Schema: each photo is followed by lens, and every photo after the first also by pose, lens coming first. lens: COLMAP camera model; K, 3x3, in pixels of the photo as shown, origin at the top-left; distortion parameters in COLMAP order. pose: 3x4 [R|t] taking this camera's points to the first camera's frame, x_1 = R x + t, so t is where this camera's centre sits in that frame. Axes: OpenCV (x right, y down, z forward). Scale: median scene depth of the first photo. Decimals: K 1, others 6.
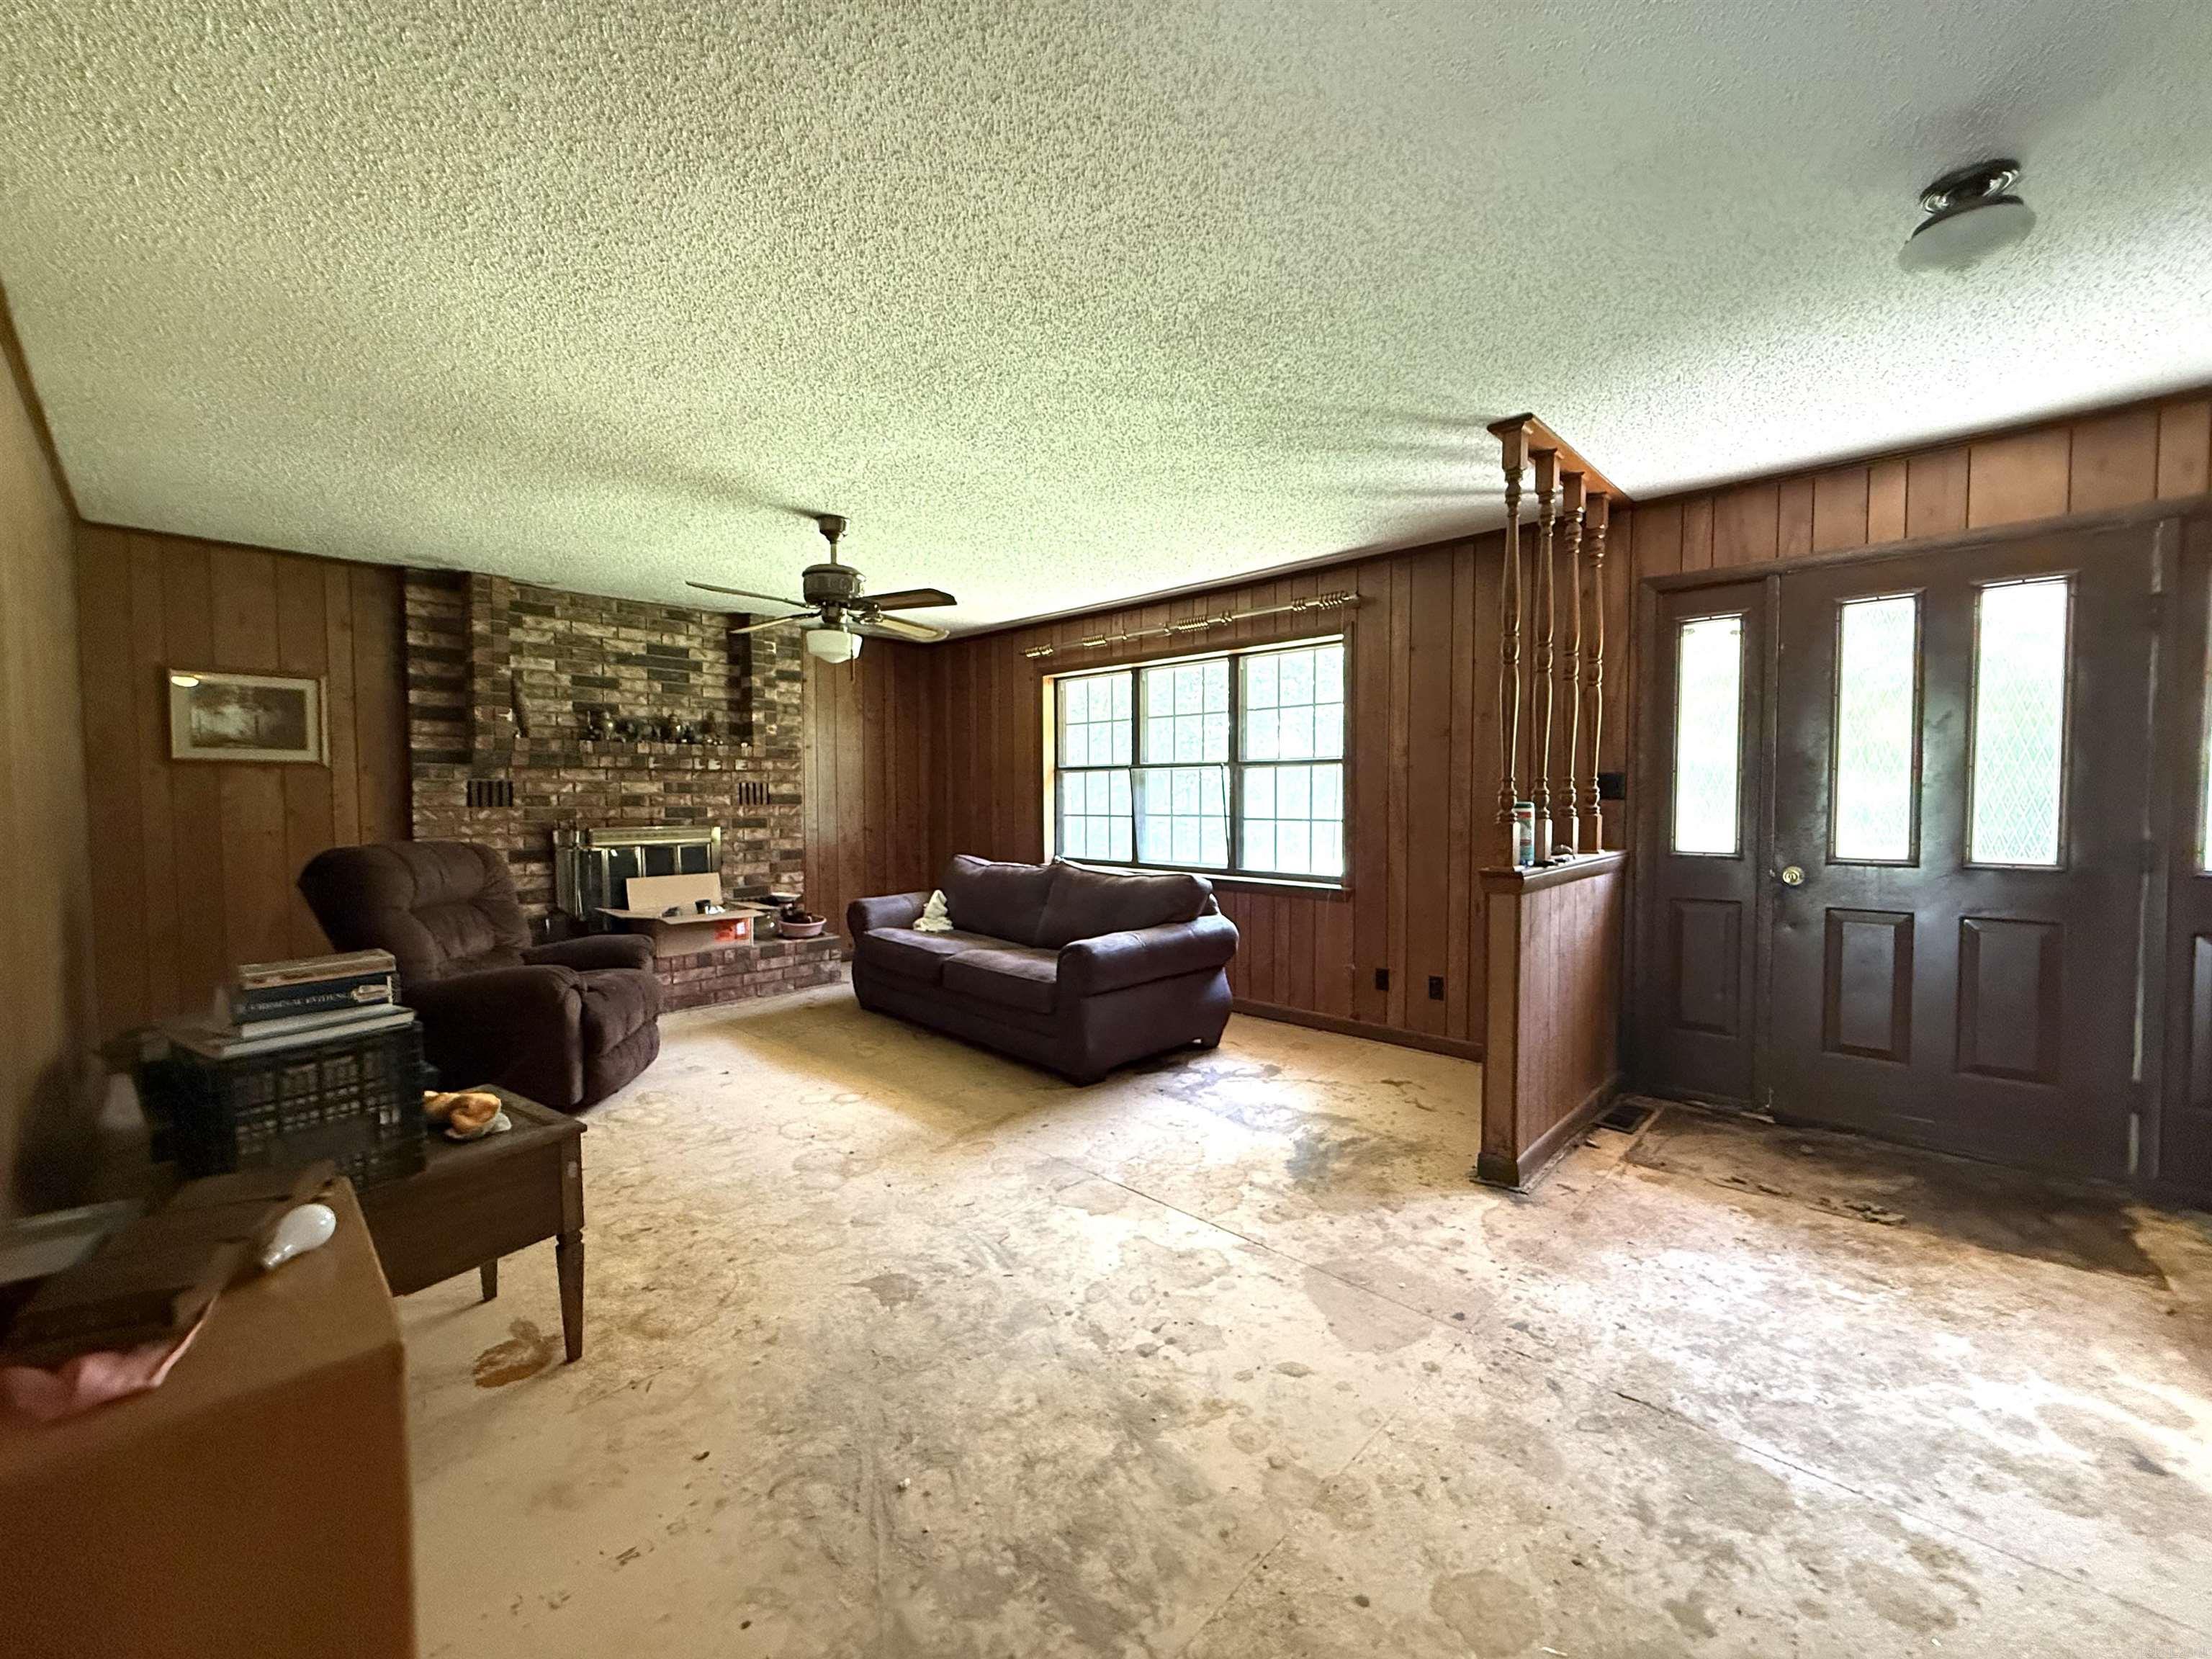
lens RADIAL K [[881.2, 0, 1106.9], [0, 881.2, 826.8], [0, 0, 1]] dist [-0.001284, 0.001812]
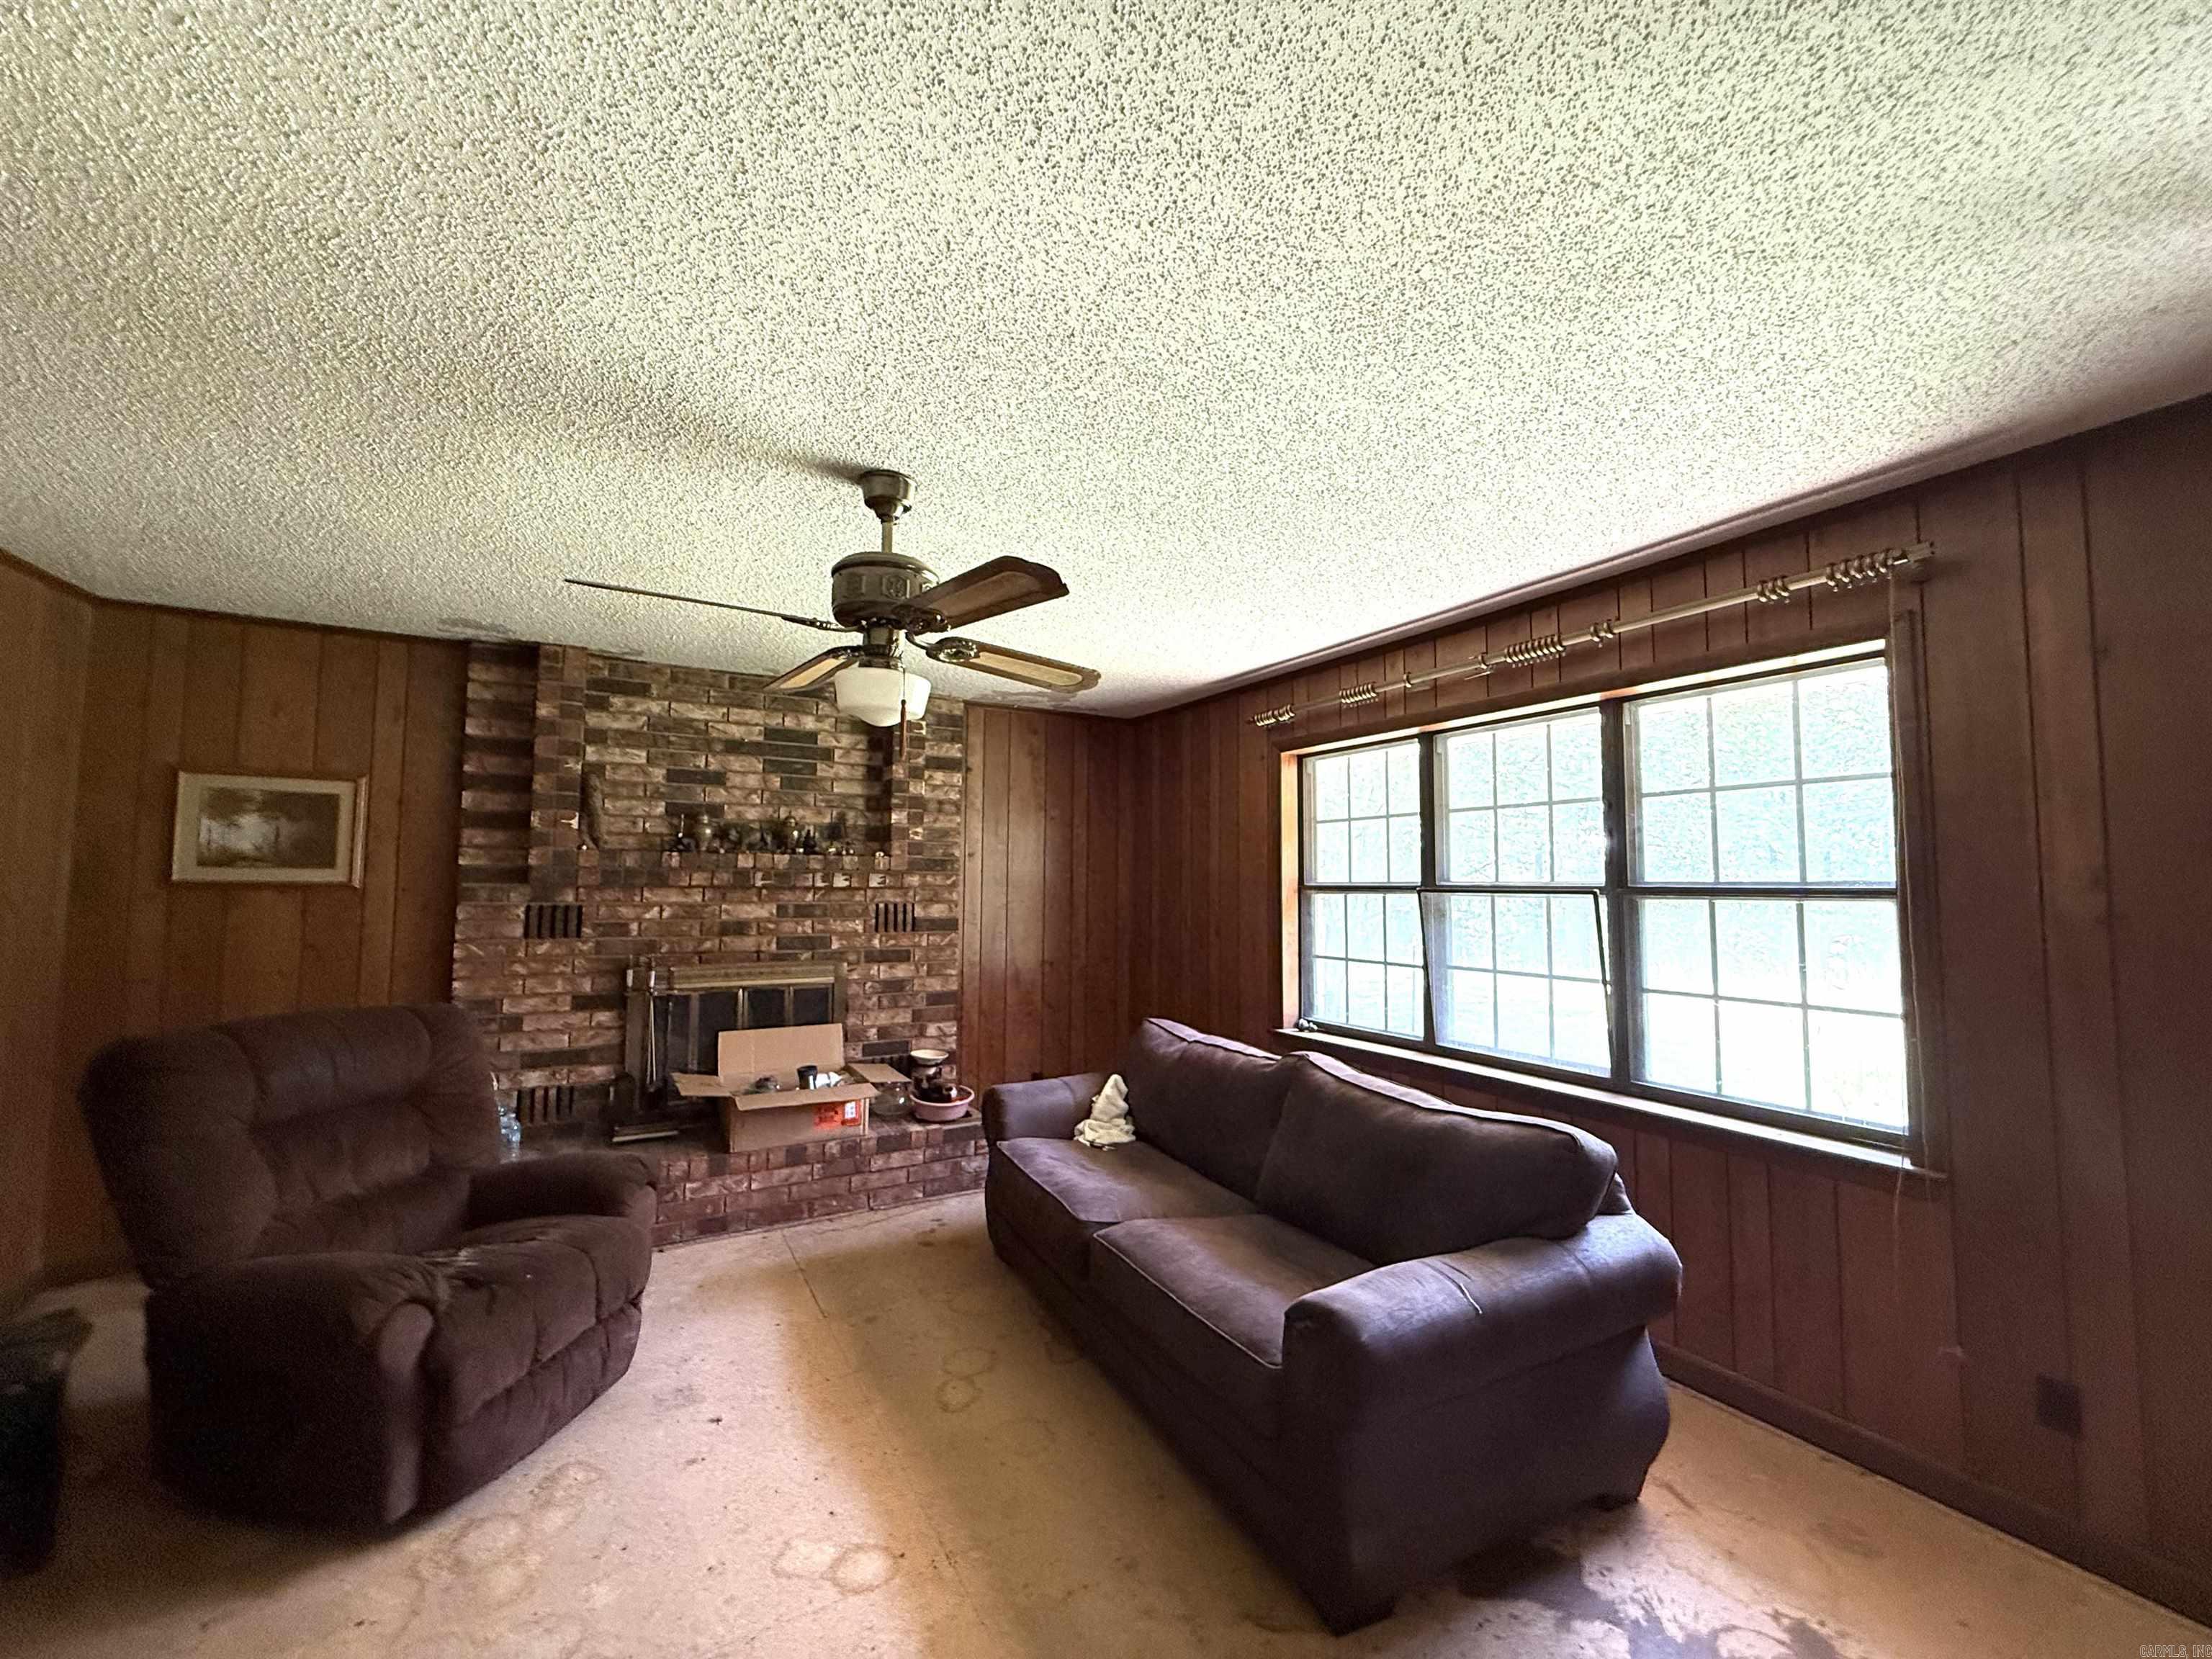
lens RADIAL K [[881.2, 0, 1103.0], [0, 881.2, 829.5], [0, 0, 1]] dist [-0.001284, 0.001812]
pose [[0.956891, -0.008922, -0.290309, -0.007529], [-0.020703, 0.994891, -0.098813, -0.049960], [0.289707, 0.100564, 0.951818, 0.380230]]
